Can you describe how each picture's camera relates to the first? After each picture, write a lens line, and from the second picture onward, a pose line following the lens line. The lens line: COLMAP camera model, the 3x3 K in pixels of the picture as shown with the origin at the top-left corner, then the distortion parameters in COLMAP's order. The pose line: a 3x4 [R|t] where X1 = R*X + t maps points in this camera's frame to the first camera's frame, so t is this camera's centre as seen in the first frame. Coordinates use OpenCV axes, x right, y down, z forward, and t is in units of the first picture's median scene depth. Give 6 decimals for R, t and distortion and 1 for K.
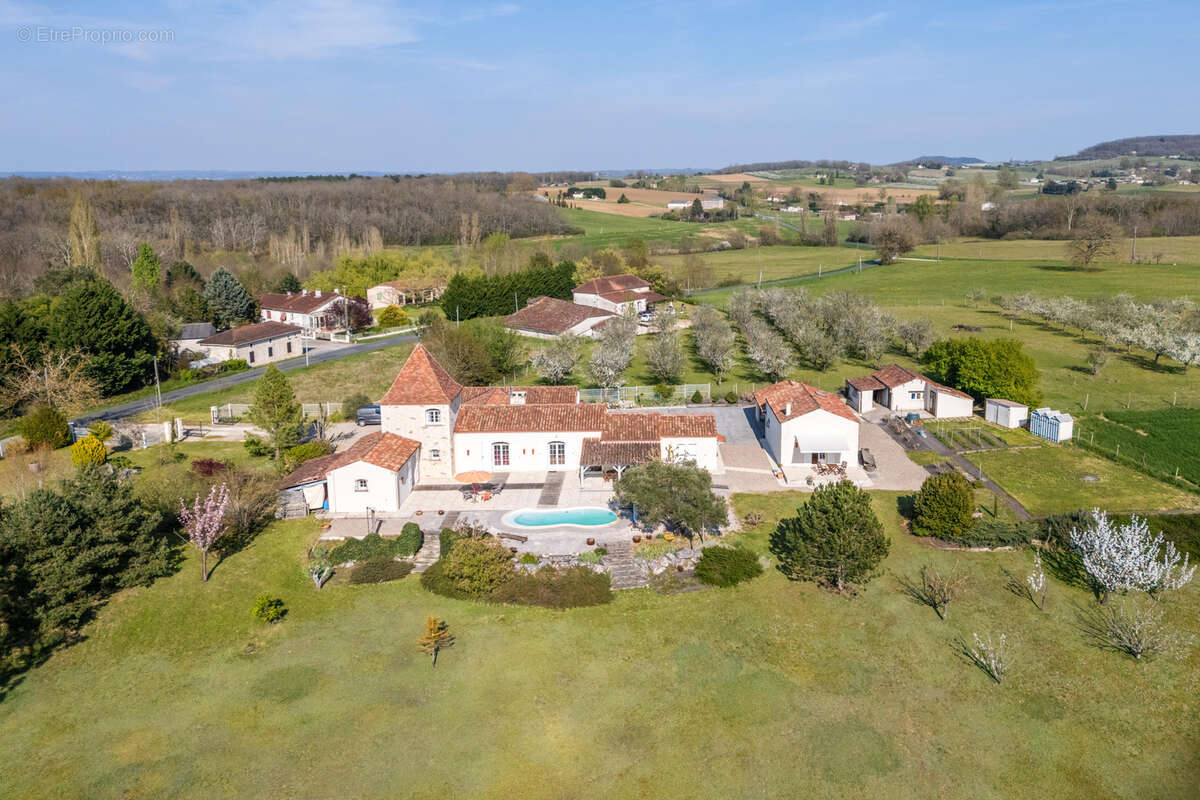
lens RADIAL K [[946.8, 0, 646.0], [0, 946.8, 356.3], [0, 0, 1]] dist [0.050968, -0.018837]
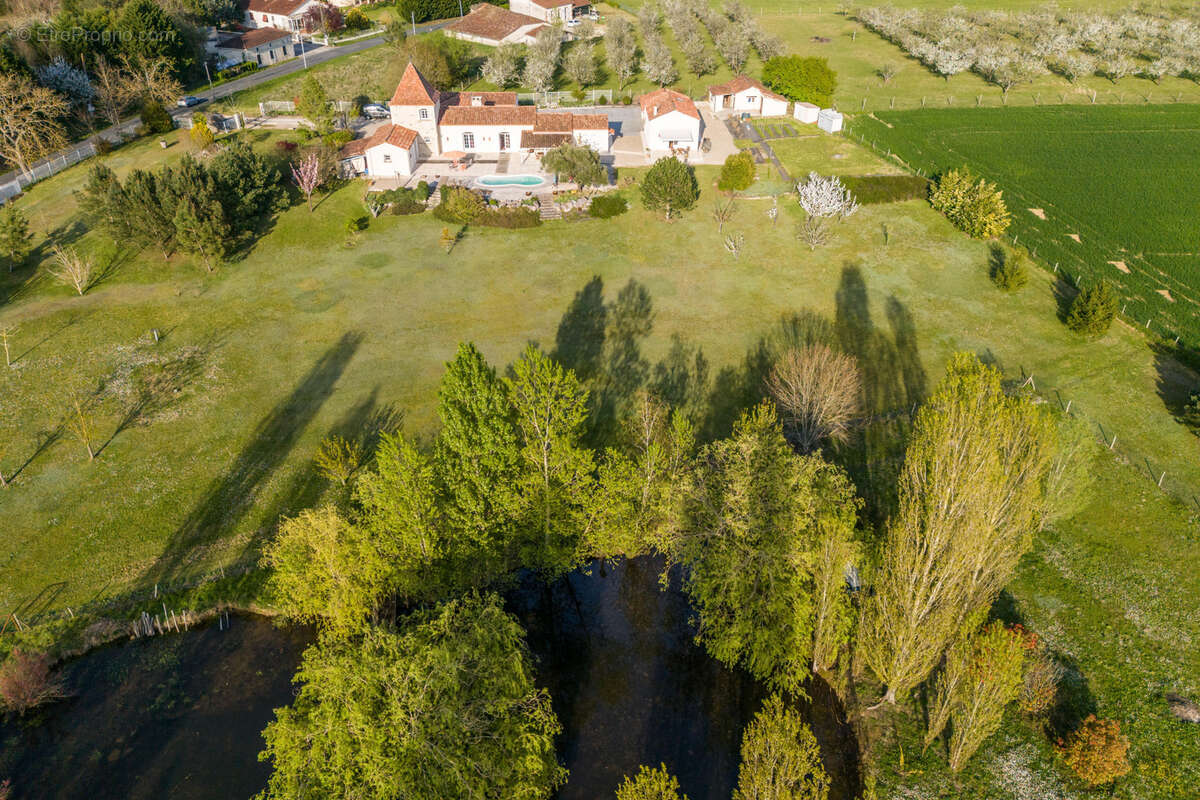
lens RADIAL K [[882.9, 0, 603.3], [0, 882.9, 405.6], [0, 0, 1]] dist [0.055495, -0.008265]
pose [[0.999760, -0.002053, 0.021792, 0.034246], [-0.006329, 0.925956, 0.377577, -0.045512], [-0.020953, -0.377625, 0.925722, -0.516114]]
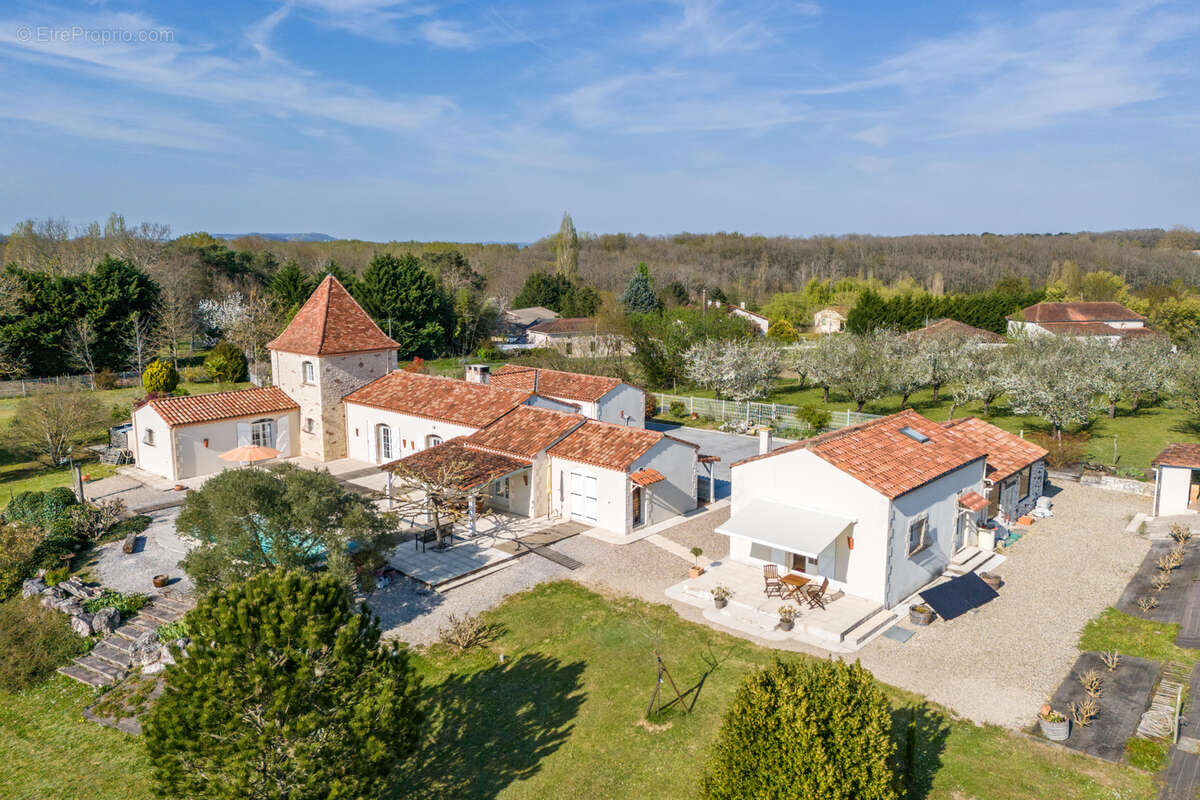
lens RADIAL K [[873.3, 0, 598.4], [0, 873.3, 394.7], [0, 0, 1]] dist [0.070910, -0.059546]
pose [[0.739725, 0.116941, -0.662670, 0.379680], [-0.129280, 0.991136, 0.030592, 0.030188], [0.660374, 0.063040, 0.748286, 0.624718]]
